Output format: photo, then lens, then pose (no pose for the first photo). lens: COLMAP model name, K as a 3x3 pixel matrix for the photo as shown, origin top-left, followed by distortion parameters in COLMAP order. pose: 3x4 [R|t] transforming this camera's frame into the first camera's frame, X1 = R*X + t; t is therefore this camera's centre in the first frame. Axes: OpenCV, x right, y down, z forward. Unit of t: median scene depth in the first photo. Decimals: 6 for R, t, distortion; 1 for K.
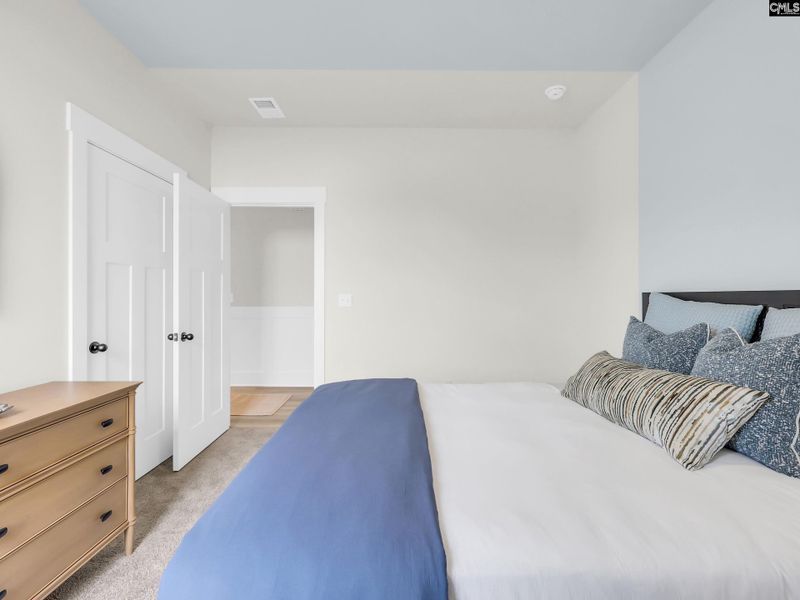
lens RADIAL K [[363.8, 0, 400.0], [0, 363.8, 300.0], [0, 0, 1]] dist [0.001122, -0.000536]
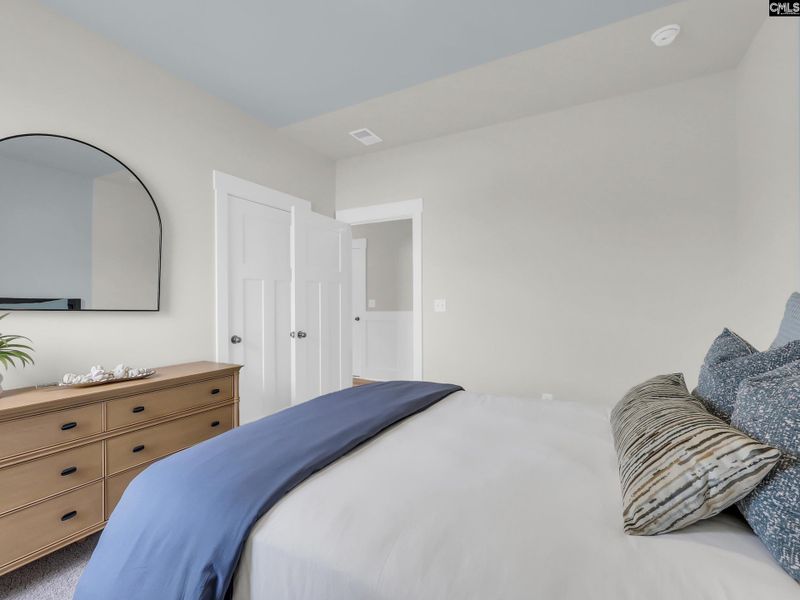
lens RADIAL K [[366.7, 0, 400.8], [0, 366.7, 306.3], [0, 0, 1]] dist [-0.000128, 0.000717]
pose [[0.877765, 0.000288, -0.479092, 0.528720], [0.001005, 0.999997, 0.002444, -0.000500], [0.479091, -0.002627, 0.877761, 0.081706]]
